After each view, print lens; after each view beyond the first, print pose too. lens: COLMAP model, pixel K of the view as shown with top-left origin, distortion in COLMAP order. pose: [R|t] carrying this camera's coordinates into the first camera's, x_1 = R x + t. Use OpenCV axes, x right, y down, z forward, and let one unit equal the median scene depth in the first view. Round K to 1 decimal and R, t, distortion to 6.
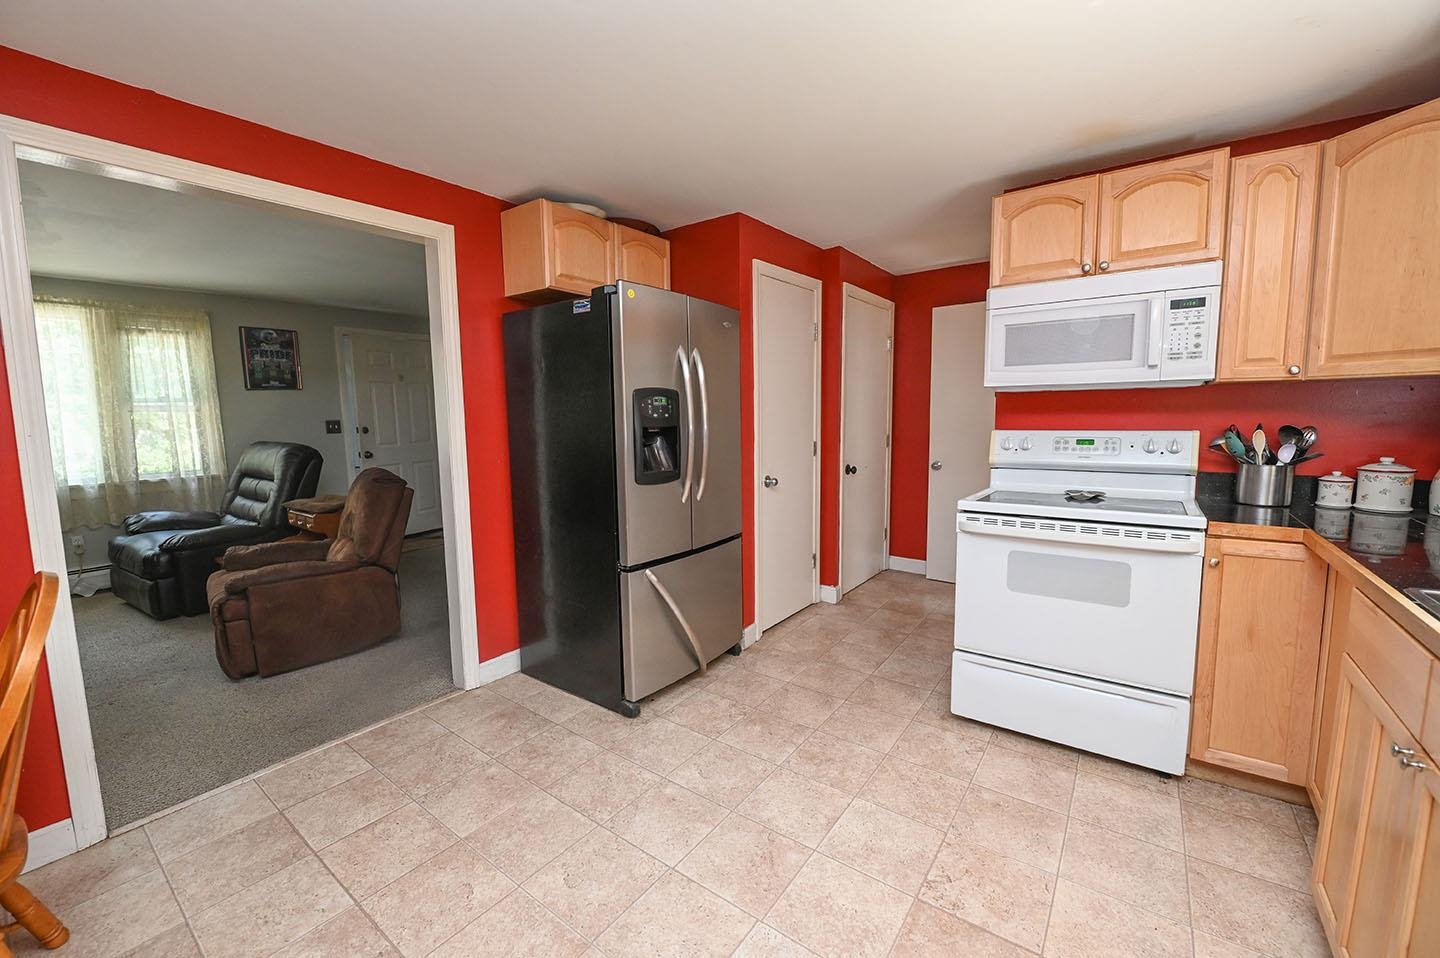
lens RADIAL K [[573.8, 0, 722.1], [0, 573.8, 476.4], [0, 0, 1]] dist [-0.021305, -0.000433]
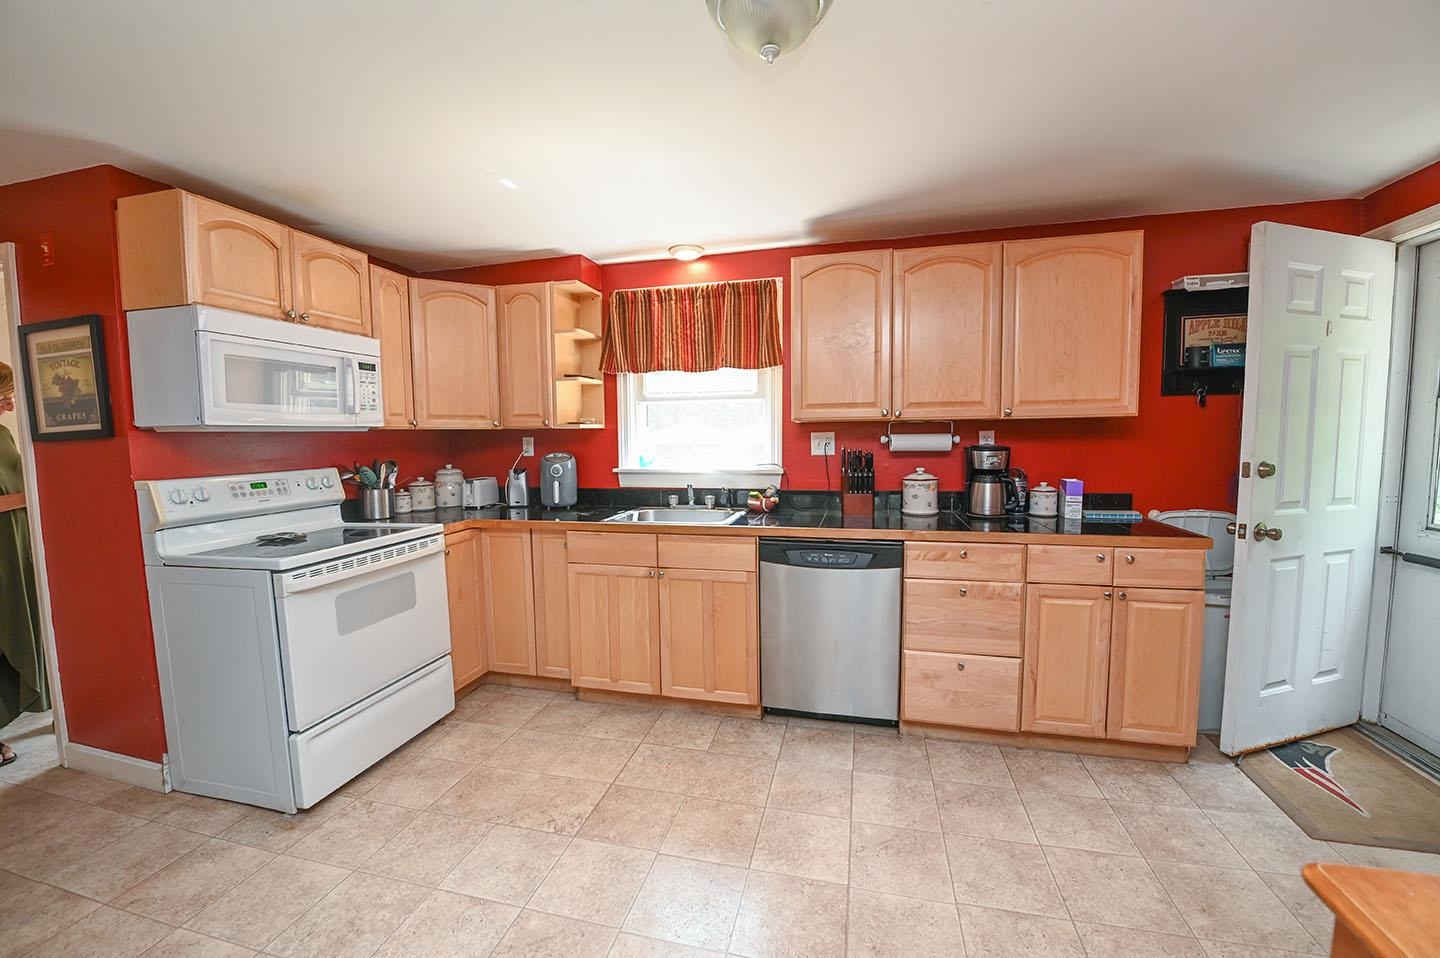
lens RADIAL K [[573.8, 0, 717.4], [0, 573.8, 478.3], [0, 0, 1]] dist [-0.021305, -0.000433]
pose [[-0.378068, -0.051997, 0.924316, -0.561088], [0.120227, 0.987209, 0.104711, -0.082121], [-0.917938, 0.150716, -0.366980, 0.656595]]
